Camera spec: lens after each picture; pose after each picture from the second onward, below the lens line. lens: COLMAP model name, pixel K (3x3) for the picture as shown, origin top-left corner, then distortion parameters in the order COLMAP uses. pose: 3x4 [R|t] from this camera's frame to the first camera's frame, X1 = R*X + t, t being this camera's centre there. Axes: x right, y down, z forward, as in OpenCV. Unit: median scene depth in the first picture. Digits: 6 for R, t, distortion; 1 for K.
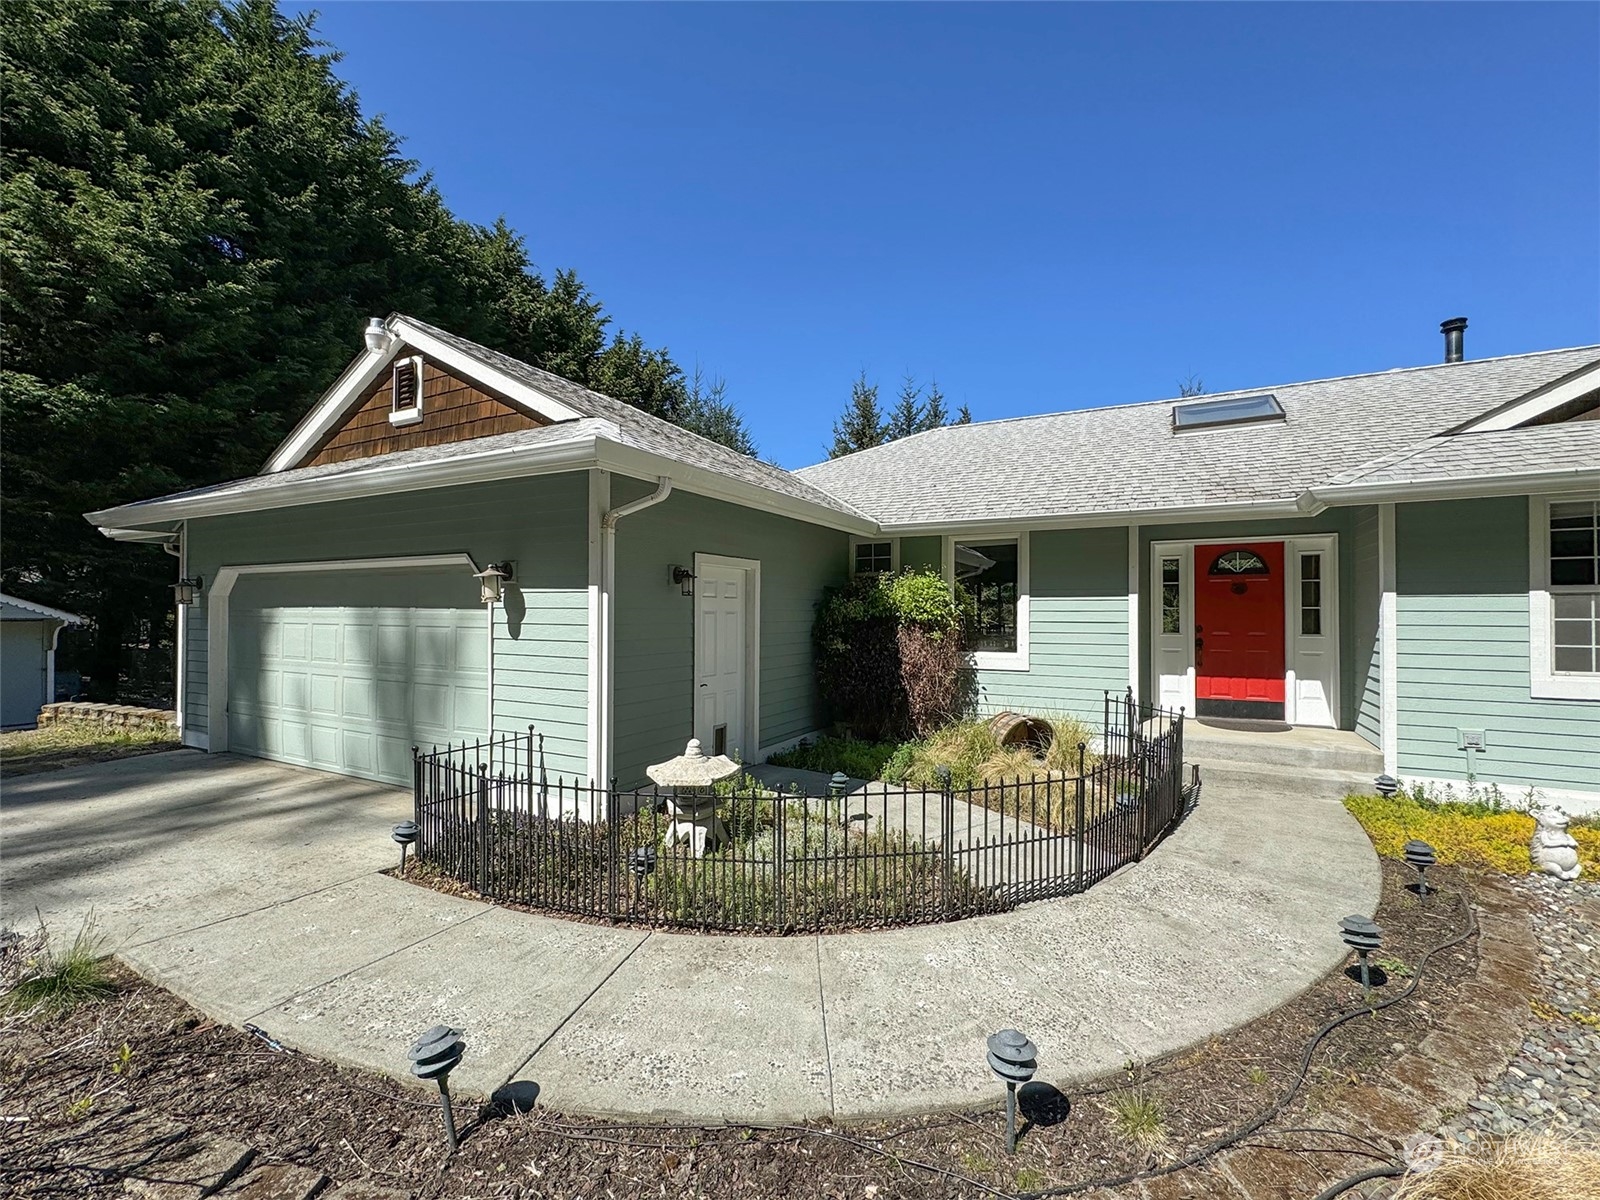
lens RADIAL K [[723.7, 0, 798.7], [0, 723.7, 617.6], [0, 0, 1]] dist [0.002018, 0.000332]
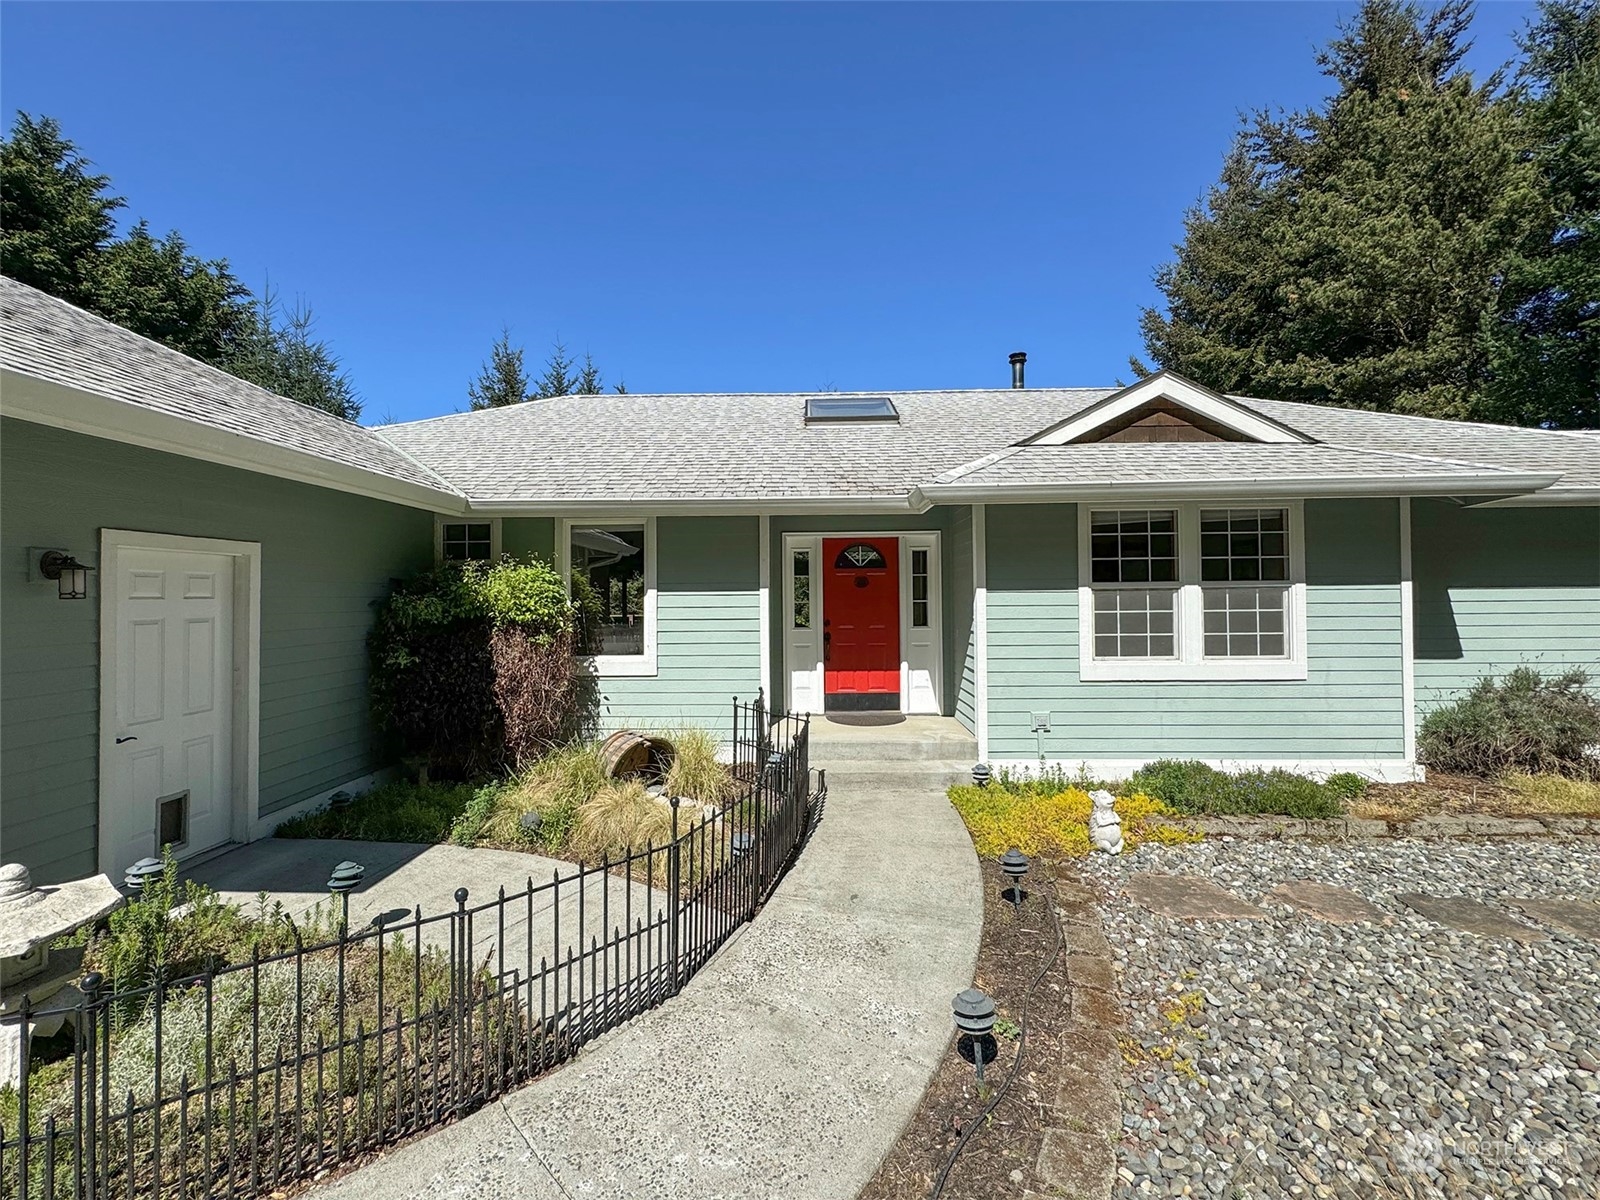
lens RADIAL K [[723.7, 0, 798.7], [0, 723.7, 617.6], [0, 0, 1]] dist [0.002018, 0.000332]
pose [[0.900003, -0.019324, 0.435456, 0.099116], [0.009690, 0.999657, 0.024334, -0.018221], [-0.435776, -0.017681, 0.899881, 0.143715]]
